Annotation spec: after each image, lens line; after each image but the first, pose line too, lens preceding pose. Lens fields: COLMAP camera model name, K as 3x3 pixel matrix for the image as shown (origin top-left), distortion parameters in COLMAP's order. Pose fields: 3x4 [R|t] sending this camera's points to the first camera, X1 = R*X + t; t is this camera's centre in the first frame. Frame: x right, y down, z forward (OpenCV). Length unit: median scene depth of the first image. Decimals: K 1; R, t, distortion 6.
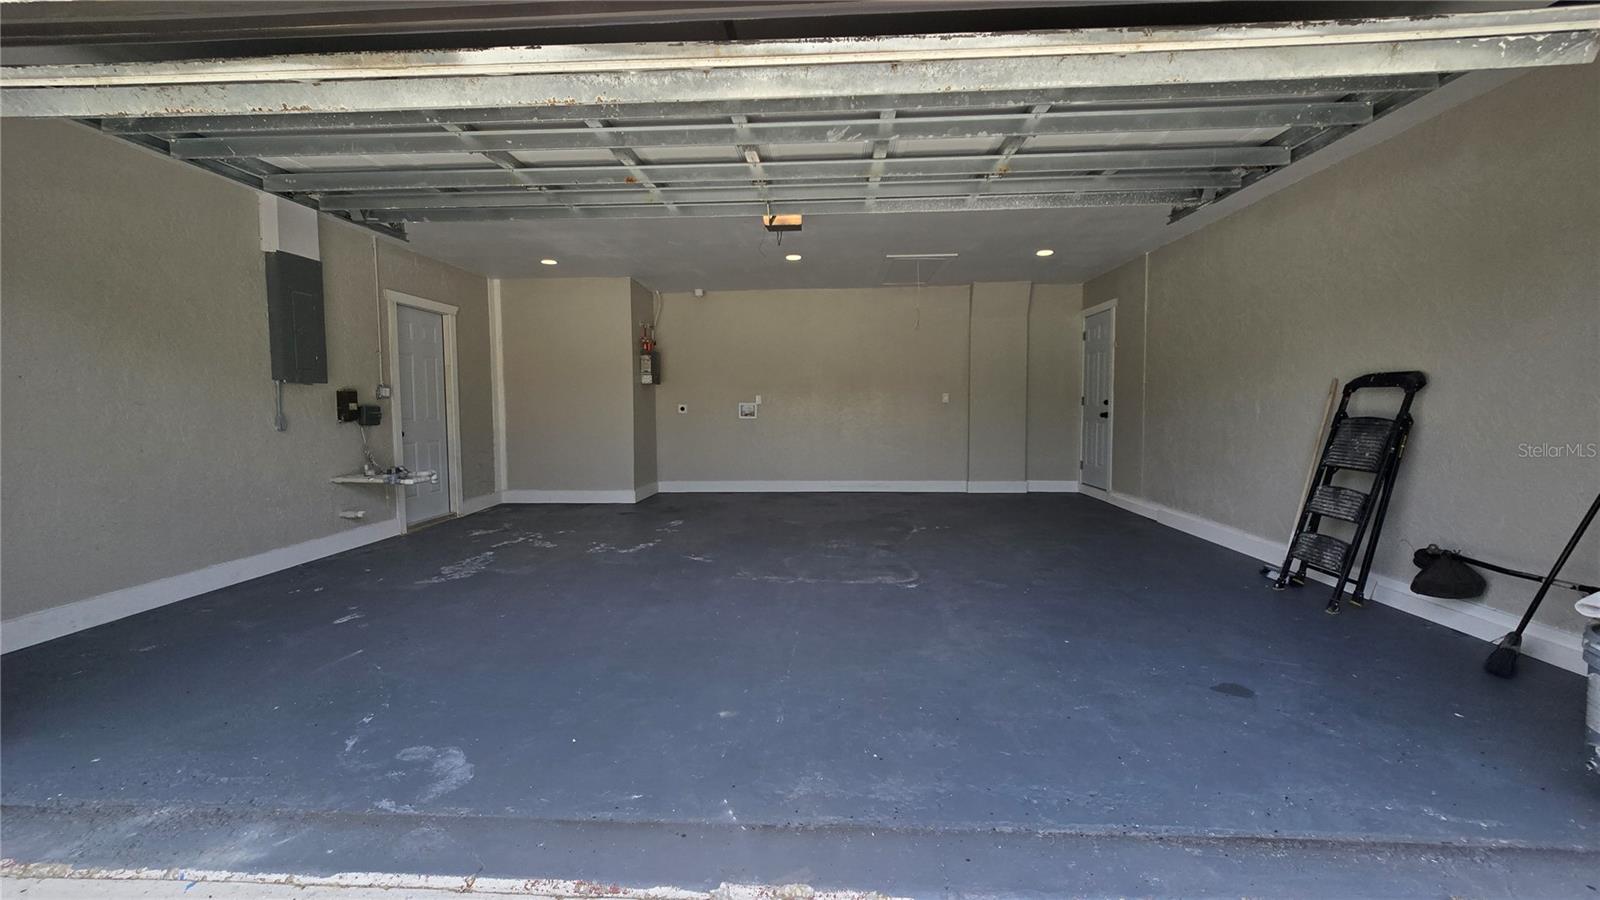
lens RADIAL K [[652.2, 0, 794.9], [0, 652.2, 444.6], [0, 0, 1]] dist [0.005926, -0.001660]
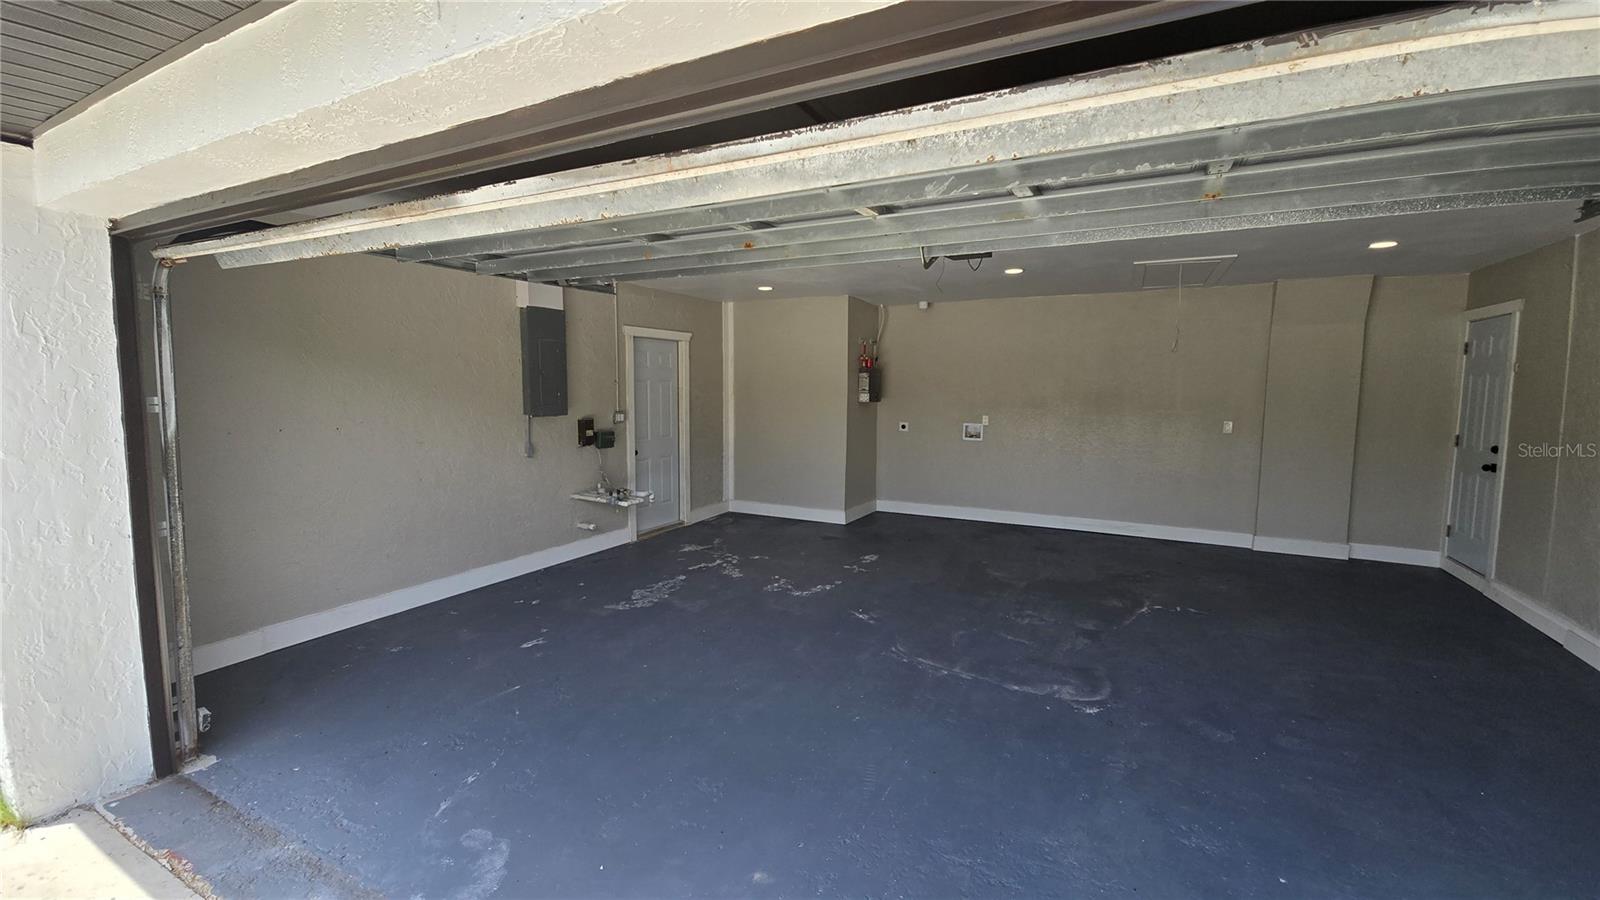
lens RADIAL K [[652.2, 0, 799.5], [0, 652.2, 443.0], [0, 0, 1]] dist [0.005926, -0.001660]
pose [[0.912342, 0.050060, -0.406357, 0.116519], [-0.038556, 0.998591, 0.036453, -0.089094], [0.407610, -0.017590, 0.912987, 0.096473]]
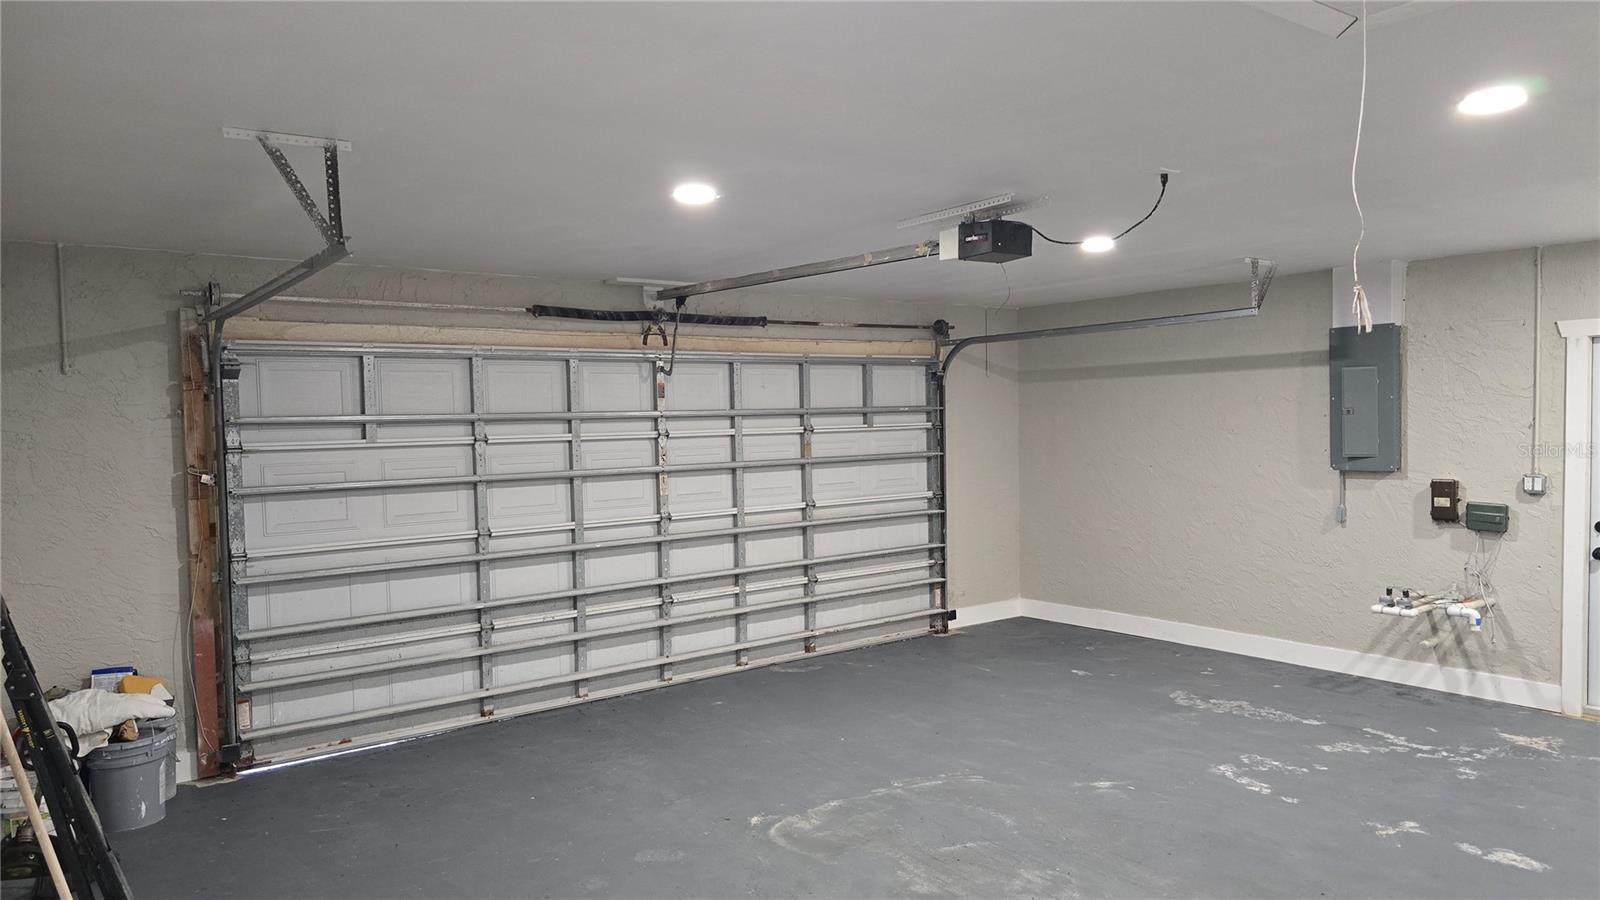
lens RADIAL K [[1056.8, 0, 807.2], [0, 1056.8, 467.0], [0, 0, 1]] dist [0.030523, -0.003563]
pose [[-0.760724, 0.053883, -0.646835, 0.608163], [-0.014918, 0.994834, 0.100416, -0.193941], [0.648904, 0.086038, -0.755990, 1.334235]]
